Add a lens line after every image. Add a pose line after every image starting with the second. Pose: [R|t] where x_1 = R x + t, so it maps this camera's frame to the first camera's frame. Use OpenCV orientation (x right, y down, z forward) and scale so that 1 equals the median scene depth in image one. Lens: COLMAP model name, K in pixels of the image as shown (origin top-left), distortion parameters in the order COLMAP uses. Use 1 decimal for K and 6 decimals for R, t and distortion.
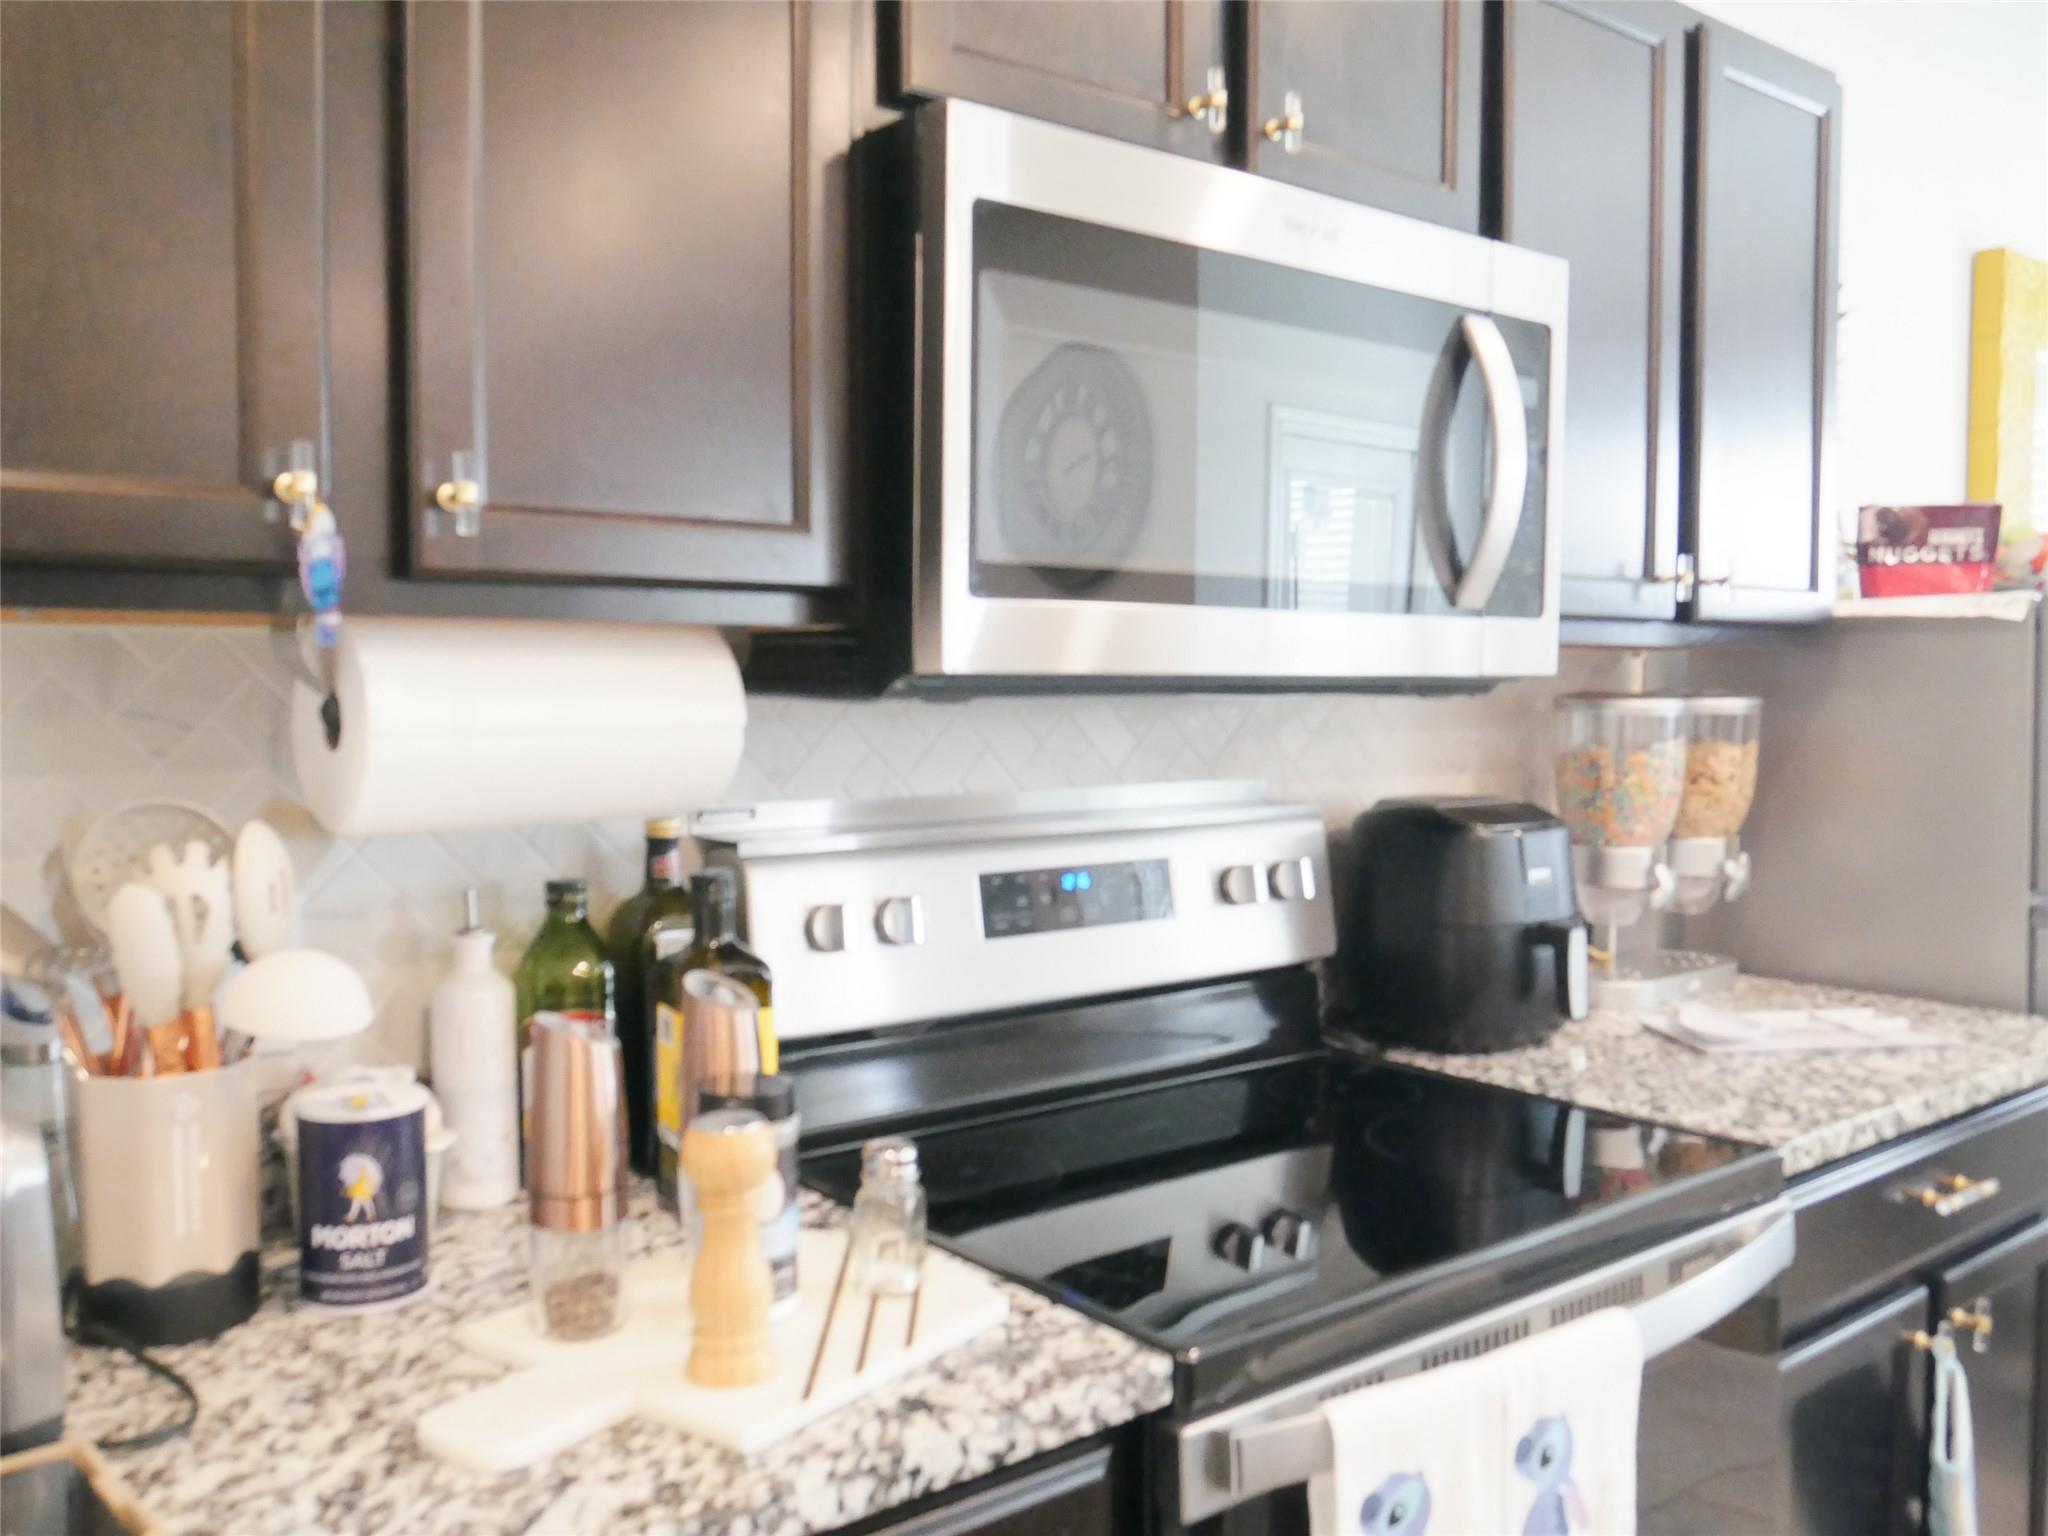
lens RADIAL K [[1674.4, 0, 1026.5], [0, 1674.4, 767.8], [0, 0, 1]] dist [-0.028633, -0.018703]
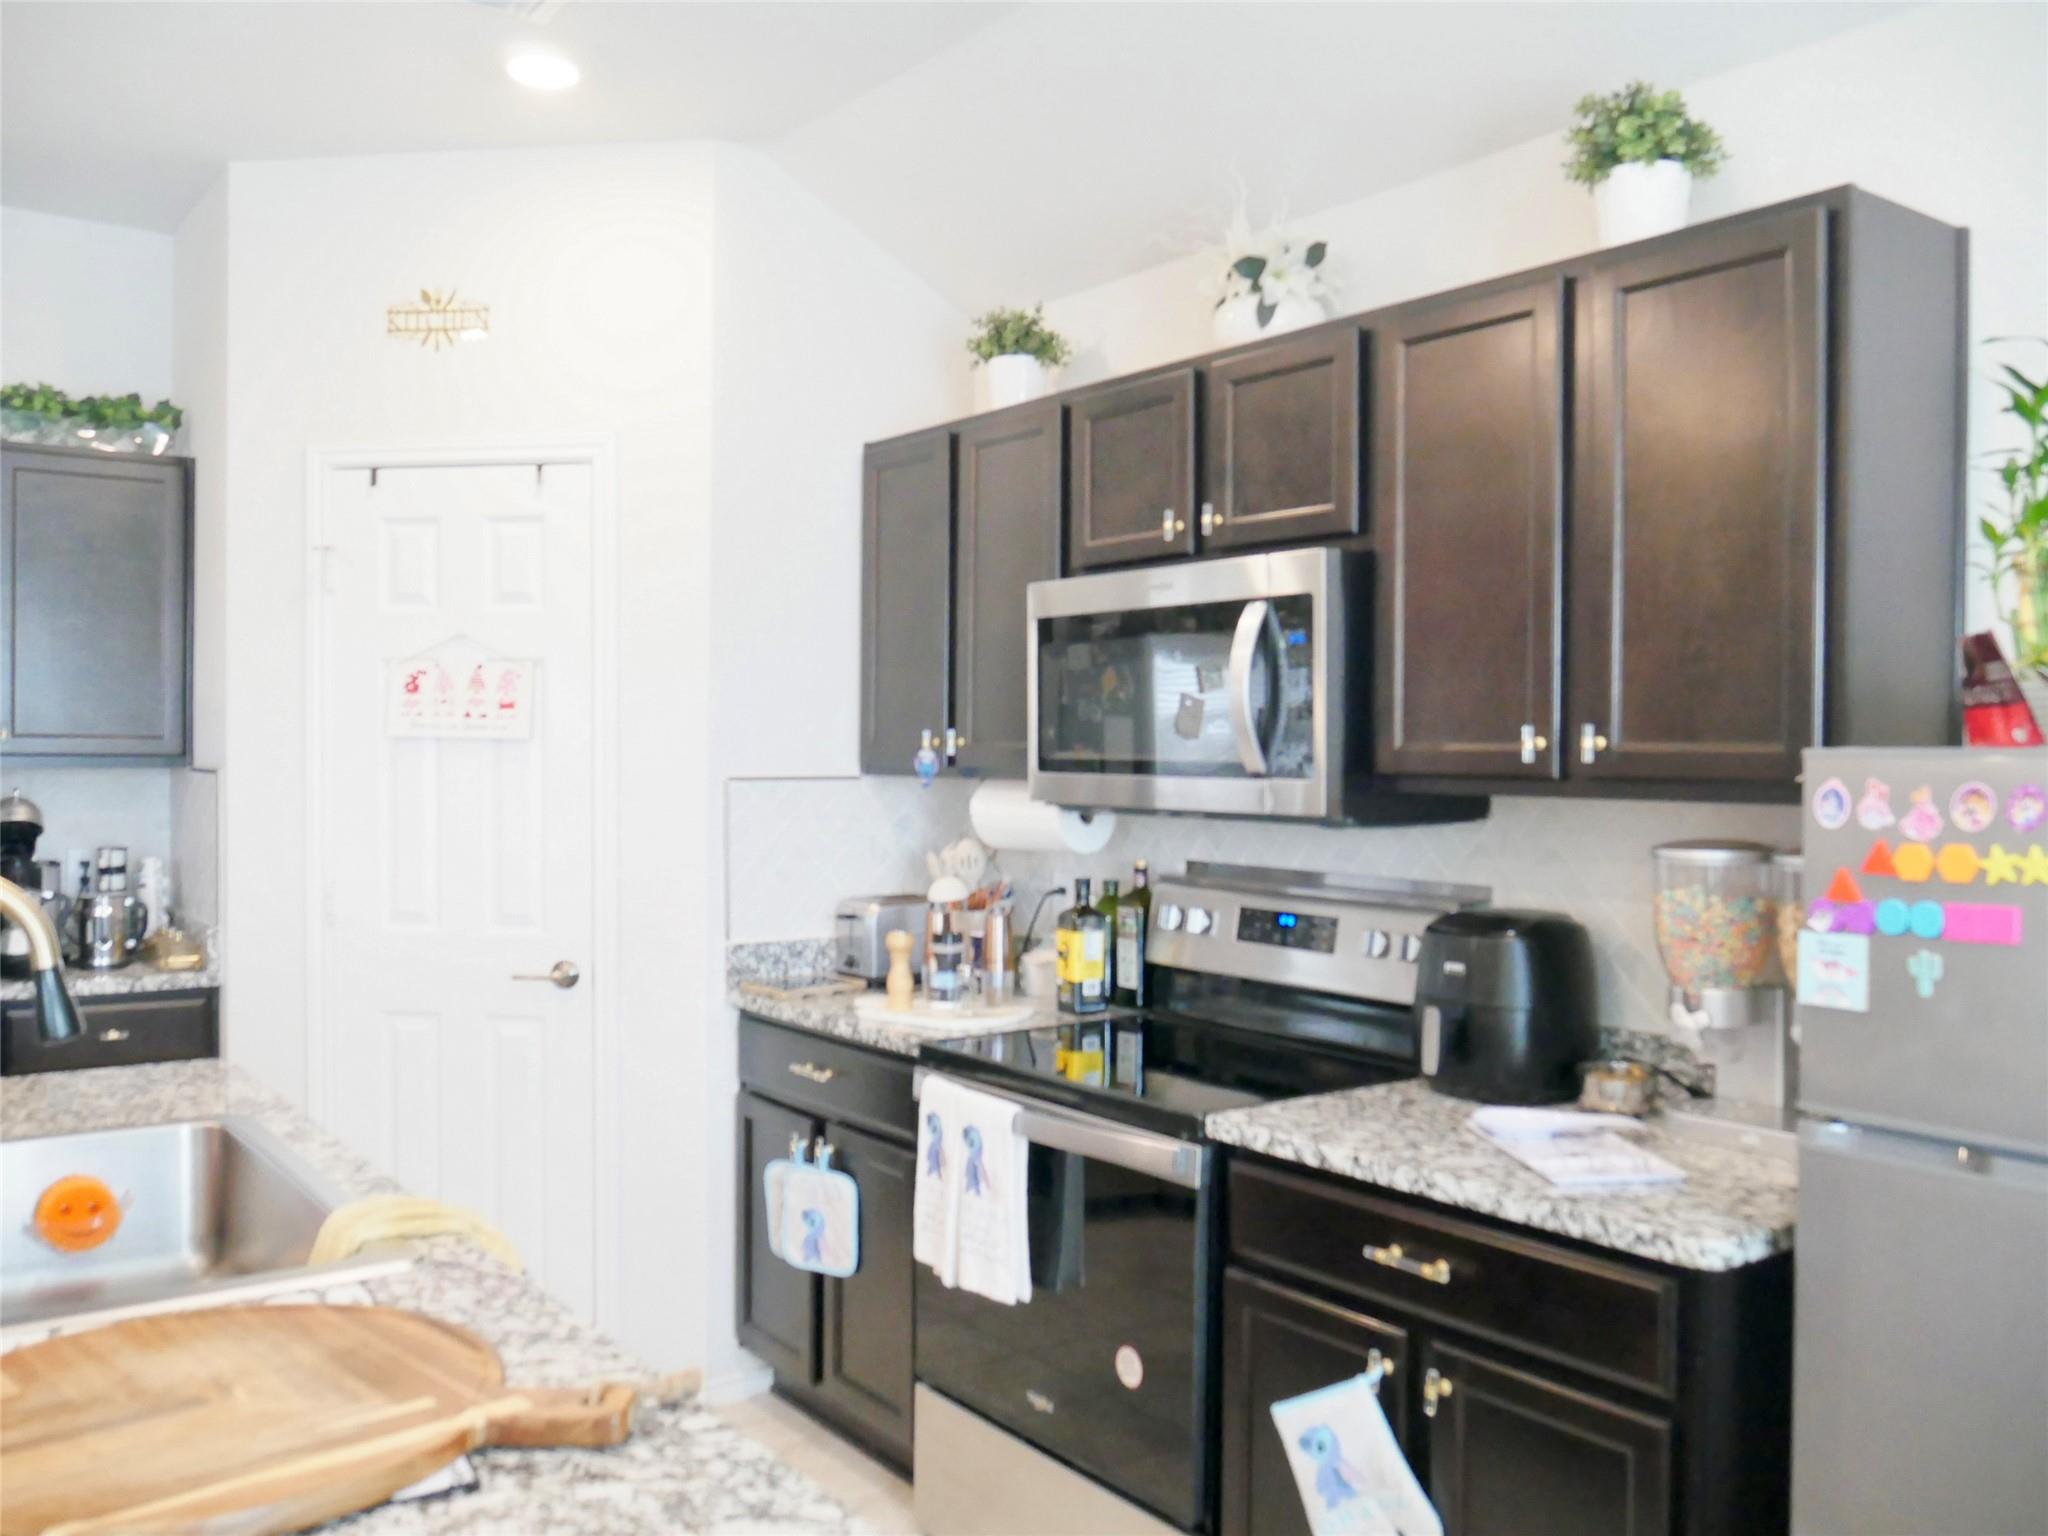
lens RADIAL K [[1674.4, 0, 1026.7], [0, 1674.4, 766.5], [0, 0, 1]] dist [-0.028633, -0.018703]
pose [[-0.021503, 0.008745, -0.999731, 1.864657], [-0.057416, 0.998301, 0.009967, -0.100844], [0.998119, 0.057615, -0.020964, 0.764992]]
